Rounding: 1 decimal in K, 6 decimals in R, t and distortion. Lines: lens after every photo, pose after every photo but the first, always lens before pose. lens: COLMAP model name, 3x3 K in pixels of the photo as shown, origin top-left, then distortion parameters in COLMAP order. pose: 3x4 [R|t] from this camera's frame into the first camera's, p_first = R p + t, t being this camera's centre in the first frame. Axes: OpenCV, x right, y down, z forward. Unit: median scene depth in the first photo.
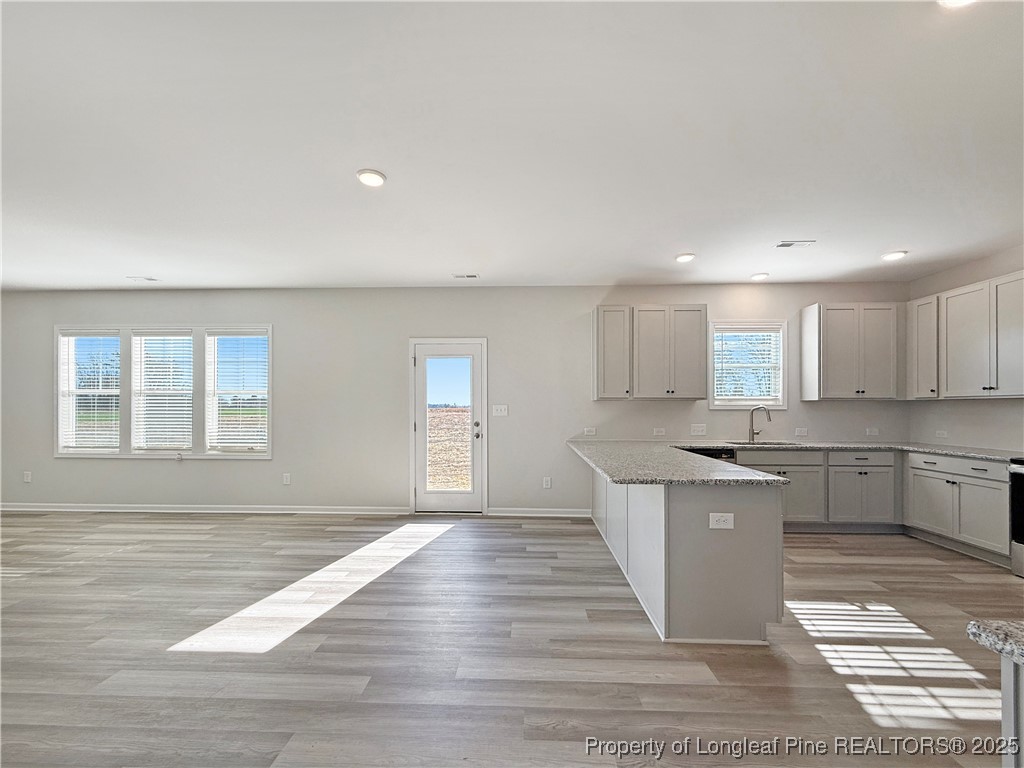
lens RADIAL K [[417.8, 0, 511.5], [0, 417.8, 406.2], [0, 0, 1]] dist [-0.000440, 0.000567]
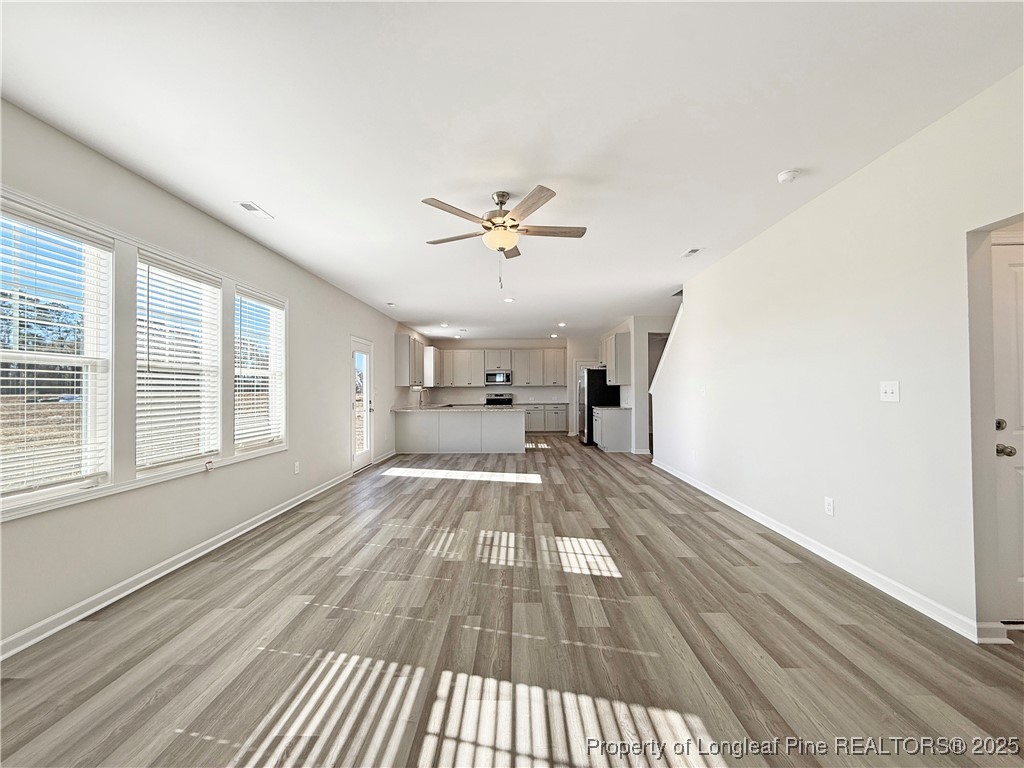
lens RADIAL K [[444.5, 0, 505.9], [0, 444.5, 382.7], [0, 0, 1]] dist [-0.002817, -0.000134]
pose [[-0.025266, 0.014907, 0.999570, -1.752099], [0.004146, 0.999882, -0.014806, 0.000817], [-0.999672, 0.003770, -0.025325, 0.637179]]
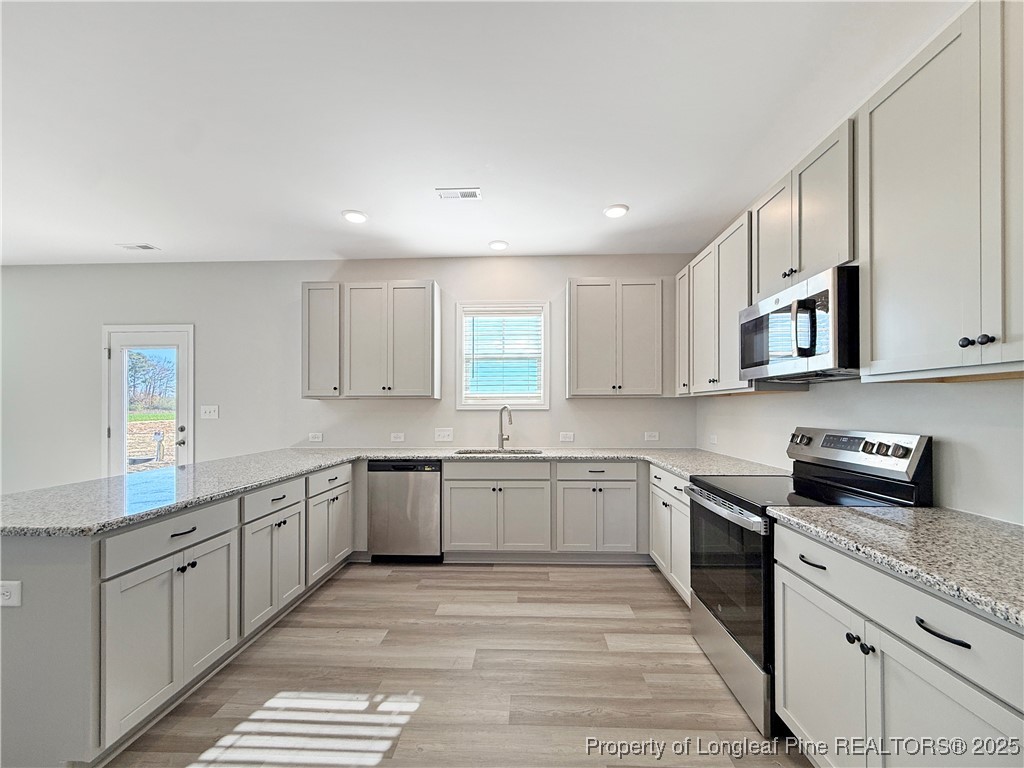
lens RADIAL K [[417.8, 0, 515.4], [0, 417.8, 403.7], [0, 0, 1]] dist [-0.000440, 0.000567]
pose [[0.999973, -0.004428, 0.005802, 0.638869], [0.004470, 0.999963, -0.007301, 0.002283], [-0.005770, 0.007326, 0.999957, 0.194890]]
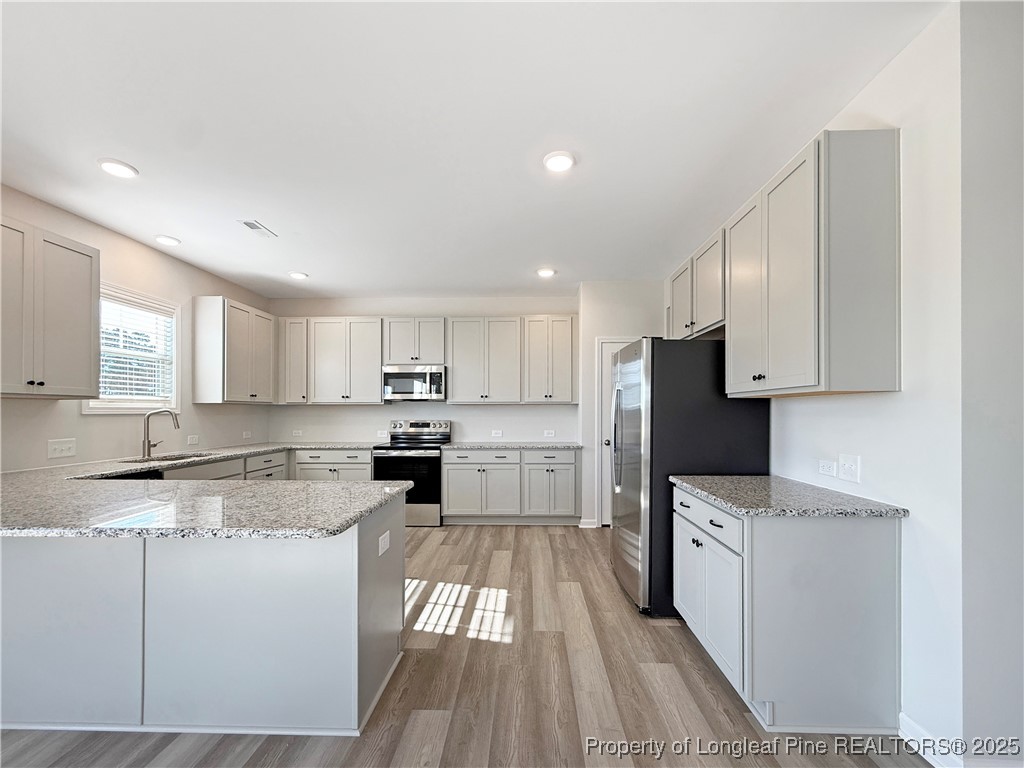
lens RADIAL K [[417.8, 0, 518.1], [0, 417.8, 409.2], [0, 0, 1]] dist [-0.000440, 0.000567]
pose [[-0.014397, 0.002417, 0.999893, -0.187455], [-0.003906, 0.999989, -0.002474, -0.001313], [-0.999889, -0.003941, -0.014388, 0.376069]]
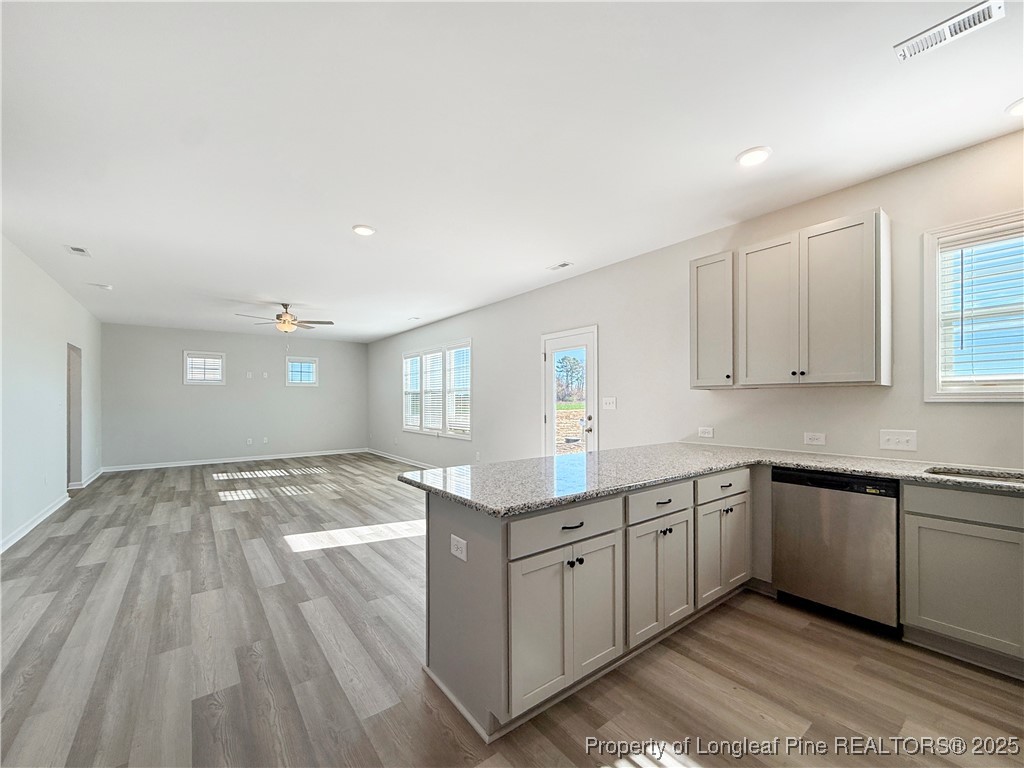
lens RADIAL K [[417.8, 0, 516.0], [0, 417.8, 399.1], [0, 0, 1]] dist [-0.000440, 0.000567]
pose [[0.647242, -0.005620, -0.762264, 0.591685], [0.006206, 0.999979, -0.002102, 0.001845], [0.762259, -0.003370, 0.647263, 0.297334]]
